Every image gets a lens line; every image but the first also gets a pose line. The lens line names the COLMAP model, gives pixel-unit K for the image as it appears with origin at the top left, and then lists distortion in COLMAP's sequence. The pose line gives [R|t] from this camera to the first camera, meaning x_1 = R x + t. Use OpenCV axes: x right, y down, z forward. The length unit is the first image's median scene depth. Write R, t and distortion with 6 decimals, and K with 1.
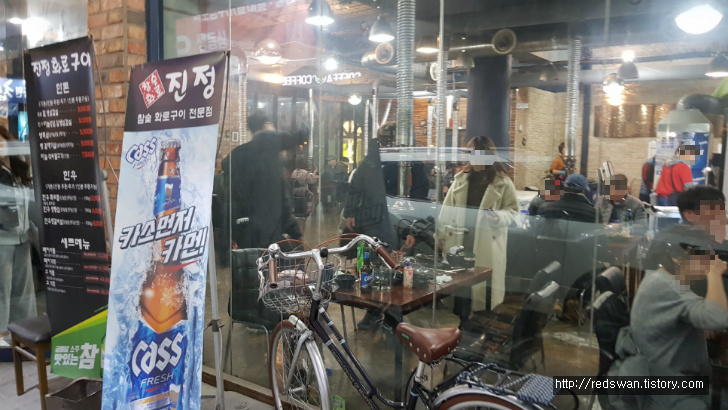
lens RADIAL K [[577.4, 0, 364.0], [0, 577.4, 205.0], [0, 0, 1]] dist [-0.007286, -0.004301]
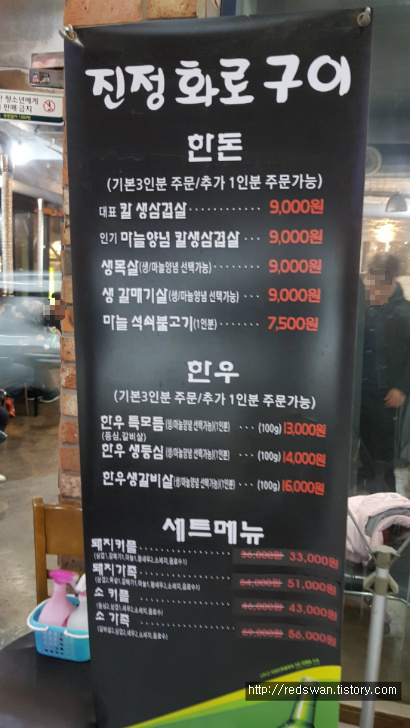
lens RADIAL K [[577.4, 0, 204.8], [0, 577.4, 381.2], [0, 0, 1]] dist [-0.007286, -0.004301]
pose [[0.929238, -0.033718, 0.367940, -0.659441], [0.001290, 0.996117, 0.088026, -0.079904], [-0.369479, -0.081322, 0.925674, 0.619497]]
